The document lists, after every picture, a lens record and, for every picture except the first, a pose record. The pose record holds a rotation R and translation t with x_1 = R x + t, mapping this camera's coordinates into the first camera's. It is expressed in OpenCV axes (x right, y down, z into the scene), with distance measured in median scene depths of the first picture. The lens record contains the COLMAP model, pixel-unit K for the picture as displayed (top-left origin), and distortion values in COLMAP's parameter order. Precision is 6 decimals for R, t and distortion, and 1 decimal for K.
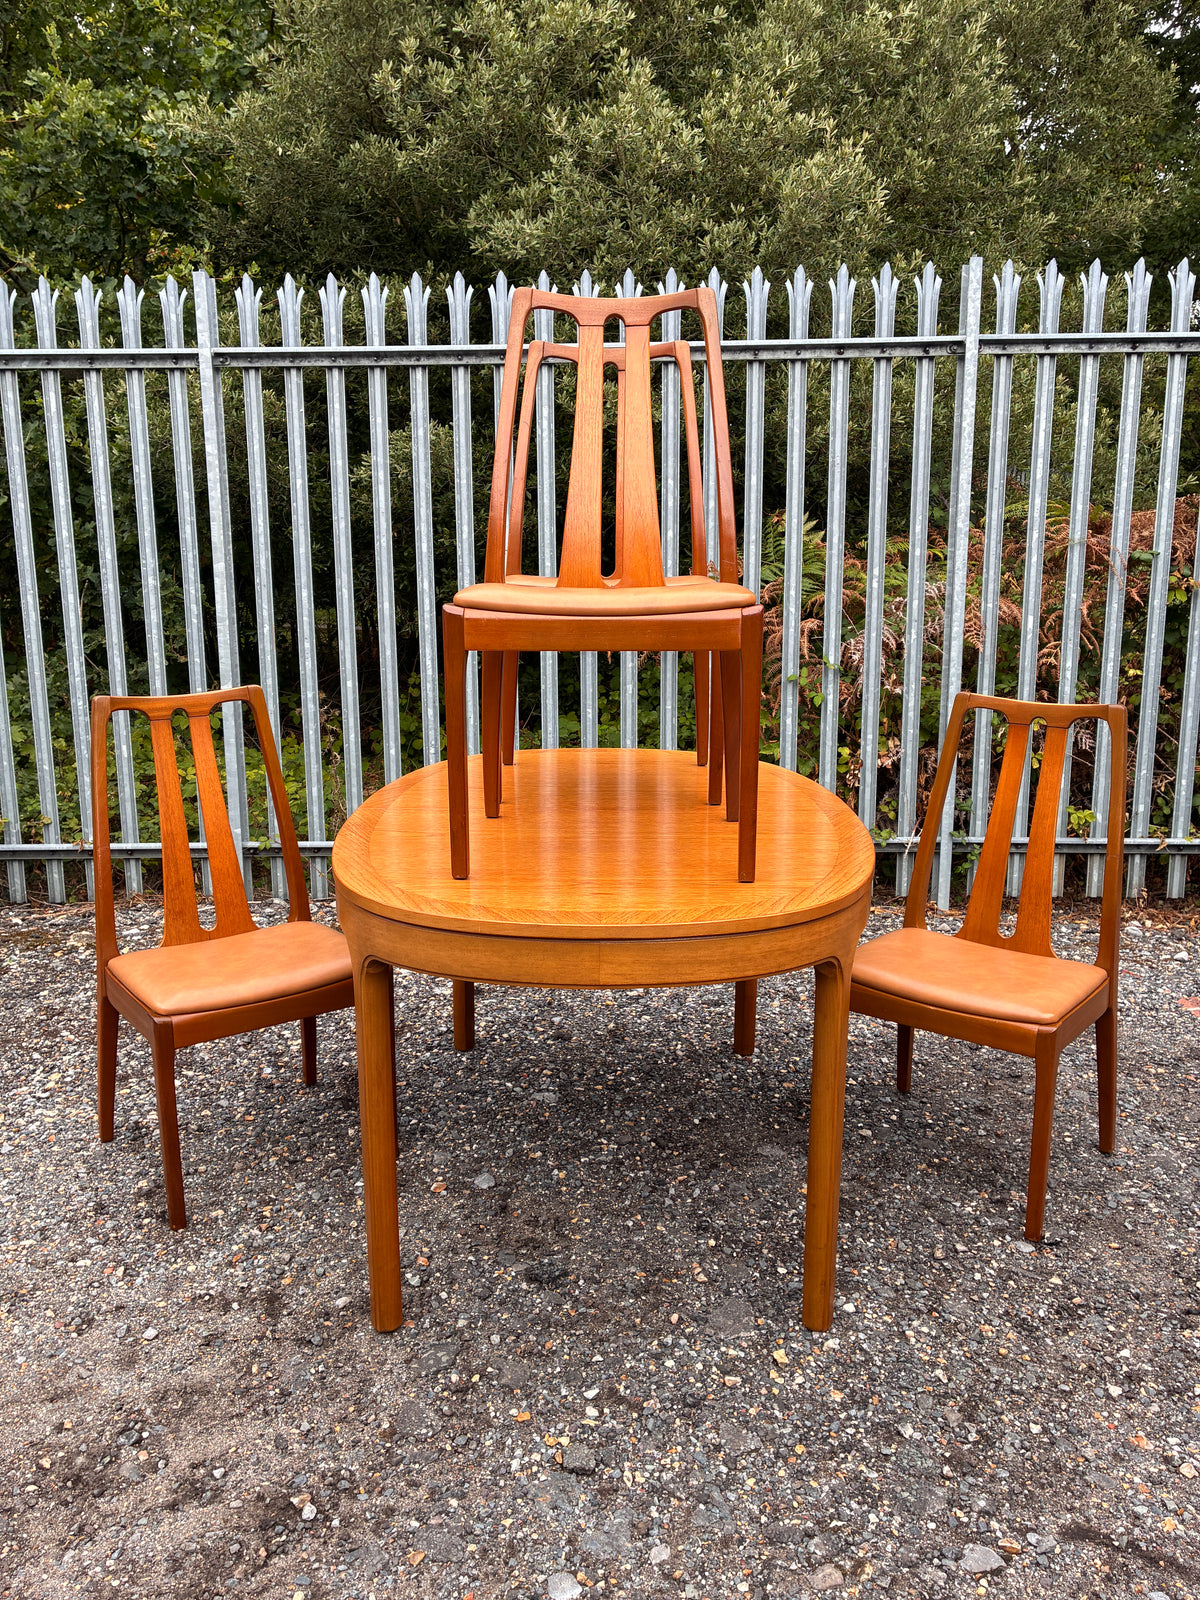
lens RADIAL K [[1214.2, 0, 602.9], [0, 1214.2, 795.9], [0, 0, 1]] dist [0.027827, -0.009169]
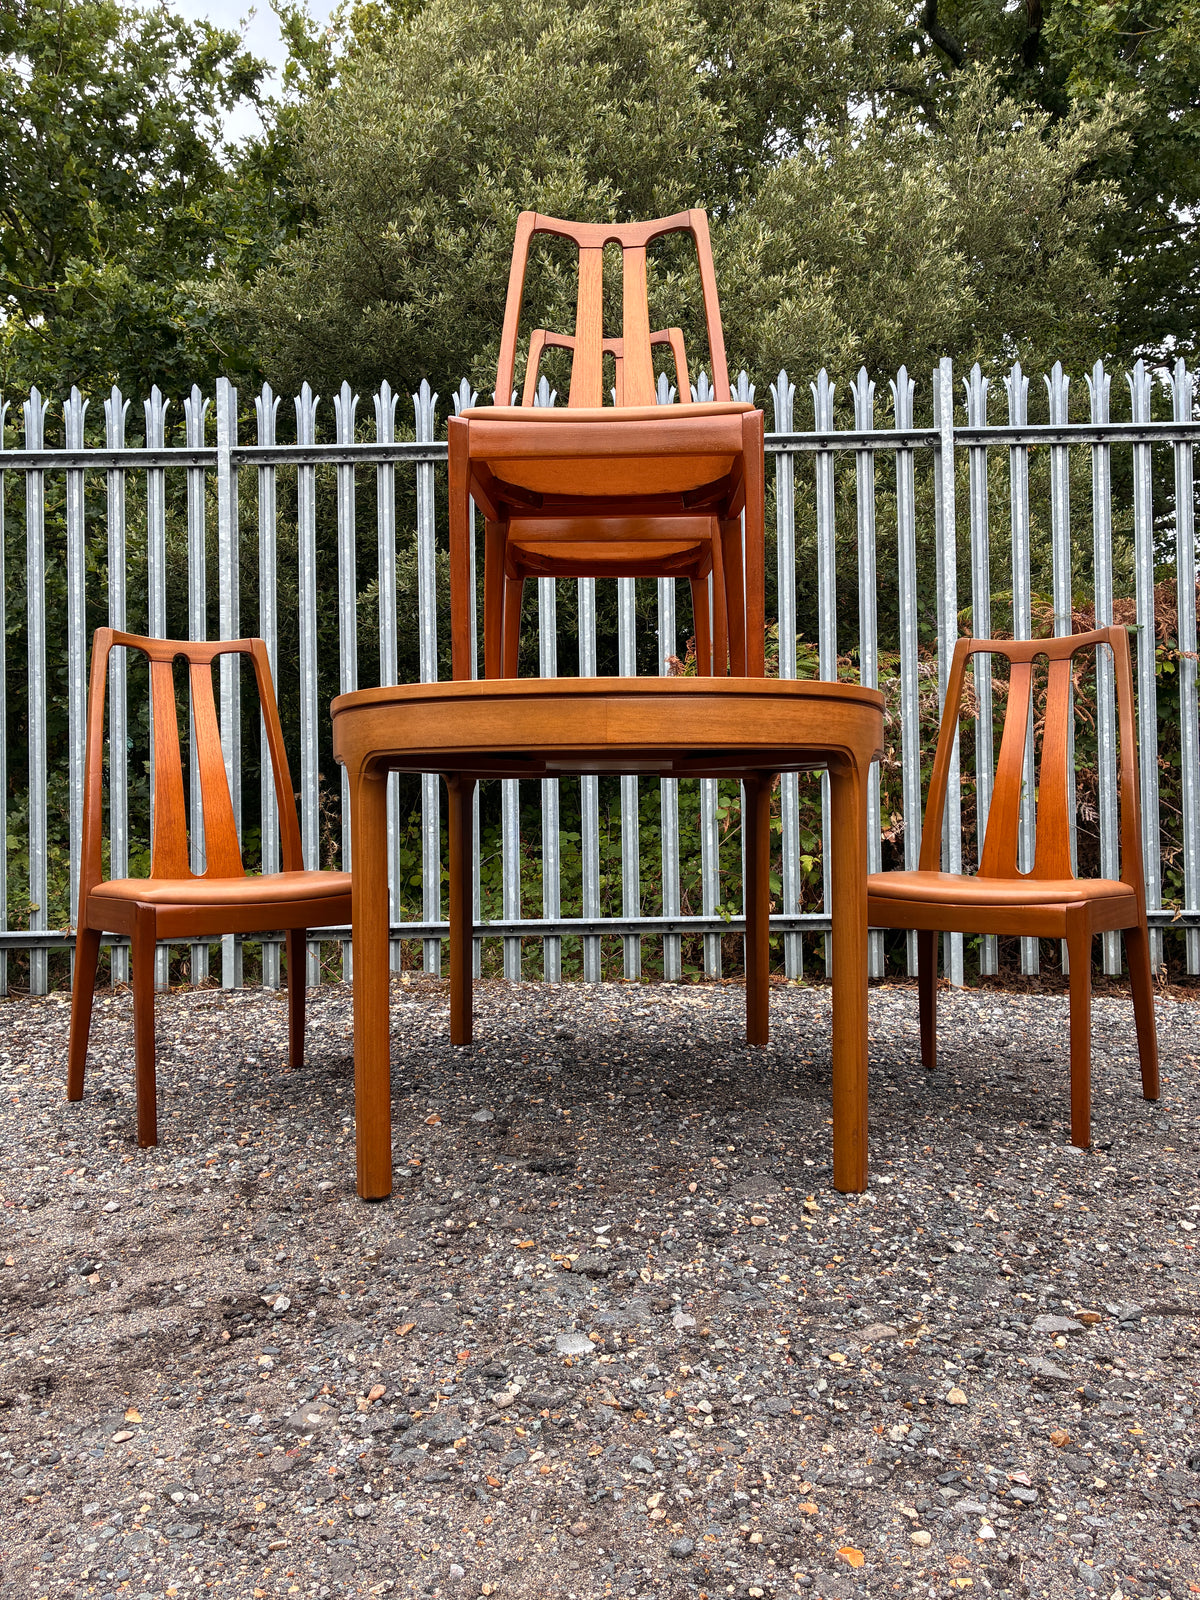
lens RADIAL K [[1212.4, 0, 606.9], [0, 1212.4, 798.1], [0, 0, 1]] dist [0.050024, -0.068816]
pose [[0.999928, -0.010310, 0.006073, -0.006879], [0.011329, 0.979091, -0.203108, 0.301522], [-0.003852, 0.203162, 0.979137, 0.052227]]
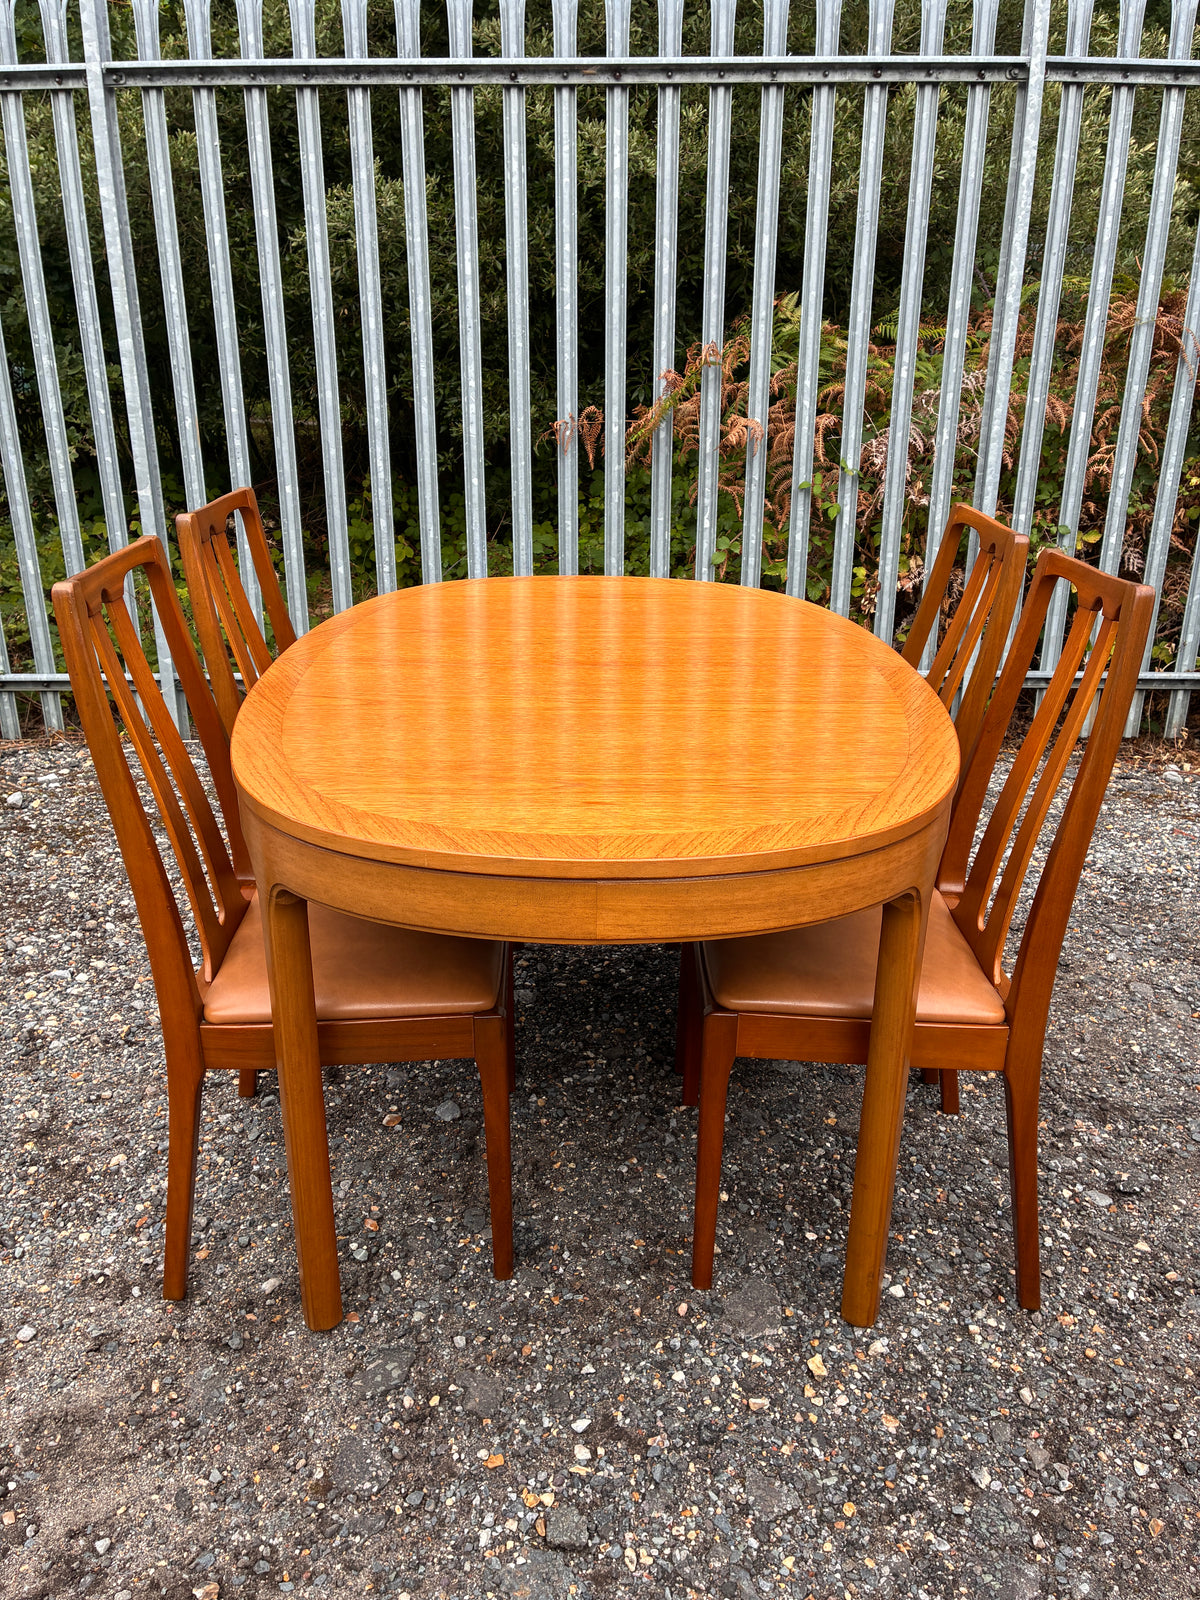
lens RADIAL K [[1213.5, 0, 600.0], [0, 1213.5, 800.0], [0, 0, 1]] dist [0.050280, -0.064543]
pose [[0.999813, 0.001394, 0.019277, -0.010953], [-0.004451, 0.987194, 0.159463, -0.029683], [-0.018807, -0.159519, 0.987016, 0.236480]]
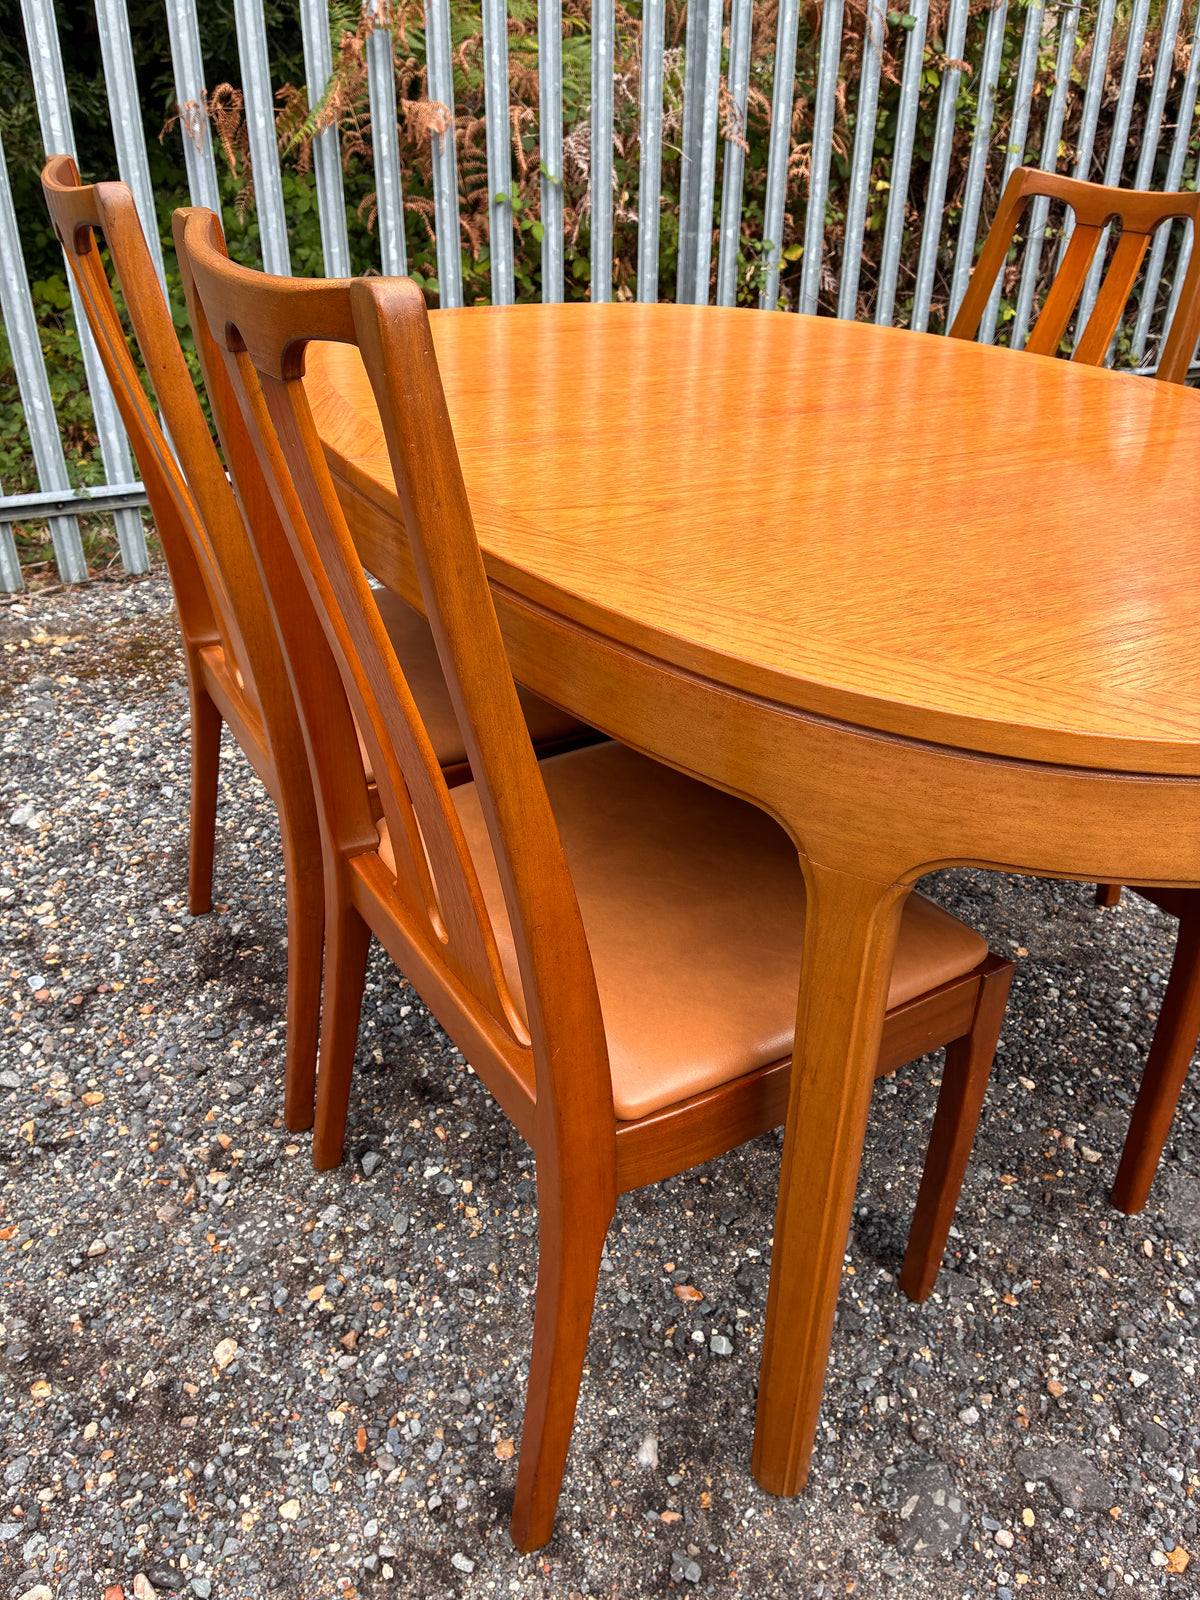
lens RADIAL K [[1212.4, 0, 606.9], [0, 1212.4, 798.1], [0, 0, 1]] dist [0.050024, -0.068816]
pose [[0.873346, -0.226795, 0.431081, -0.366926], [0.075237, 0.937182, 0.340632, -0.019522], [-0.481255, -0.265056, 0.835547, 0.615340]]
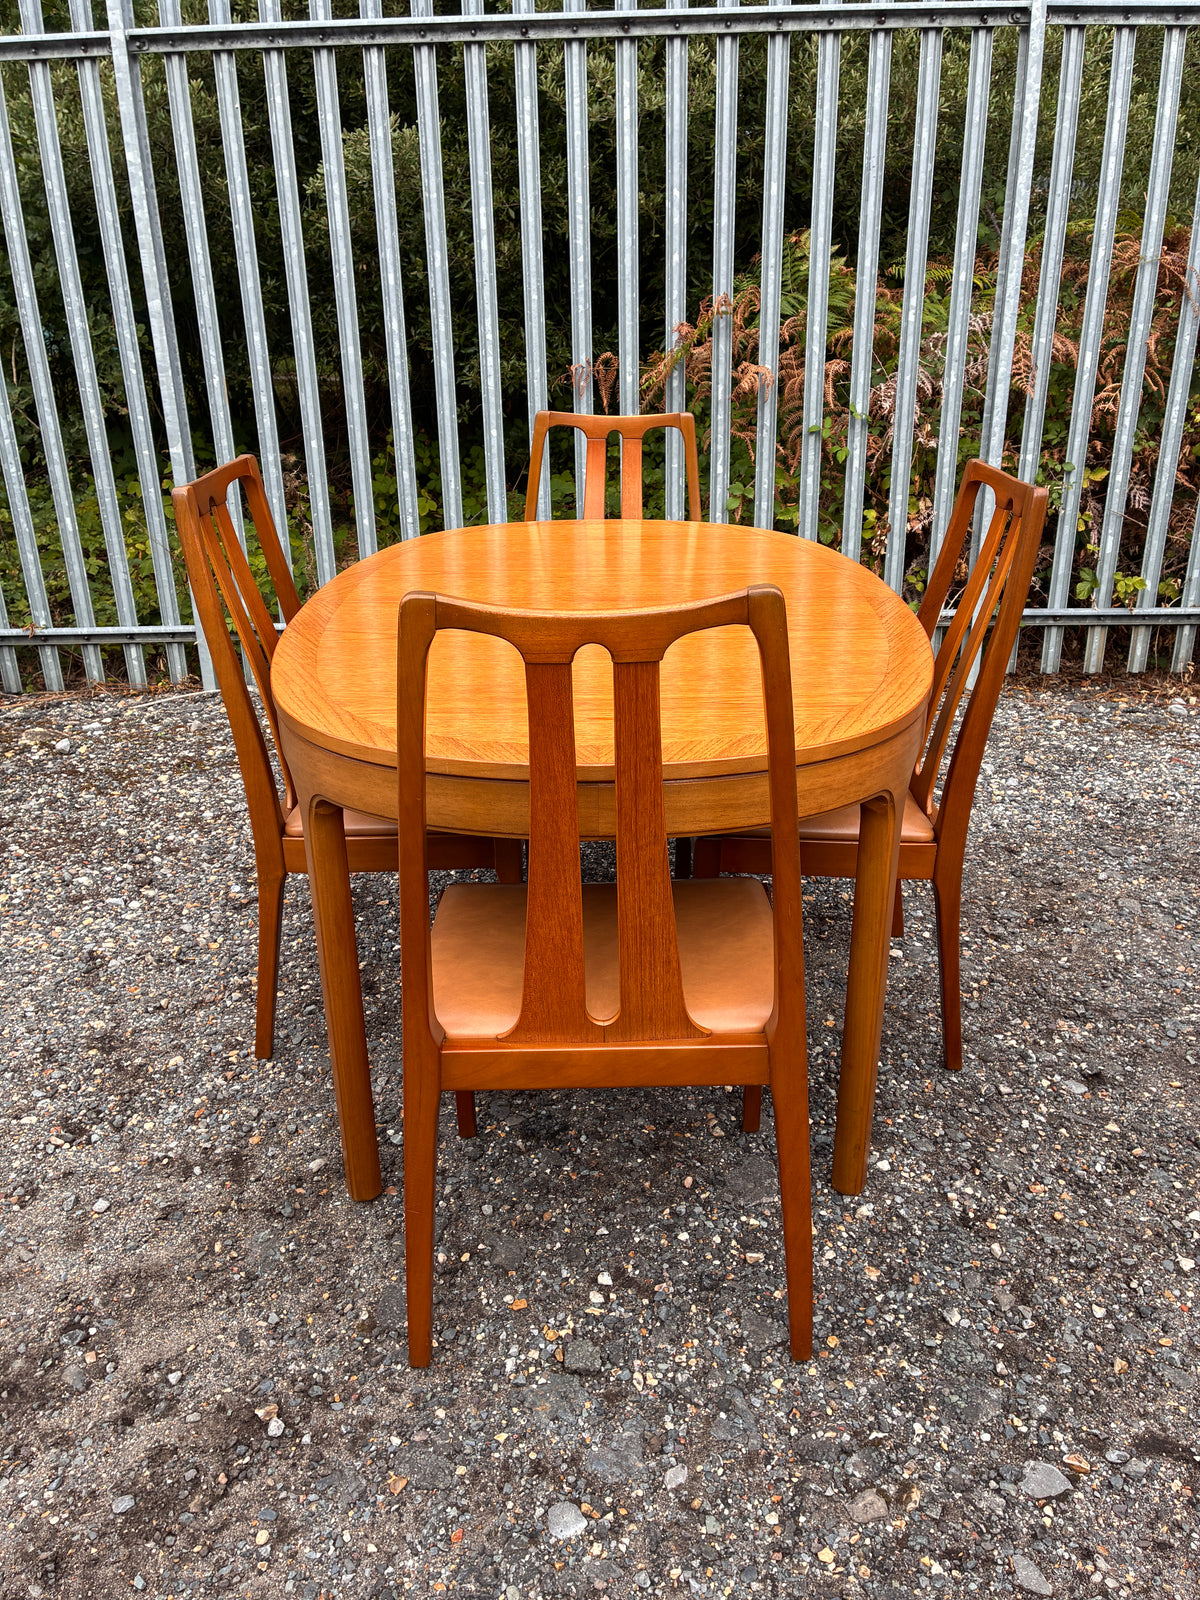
lens RADIAL K [[1219.3, 0, 603.8], [0, 1219.3, 791.6], [0, 0, 1]] dist [0.021699, -0.000268]
pose [[0.999916, -0.012848, -0.001562, 0.001909], [0.012911, 0.981829, 0.189330, -0.019897], [-0.000898, -0.189335, 0.981912, 0.161840]]
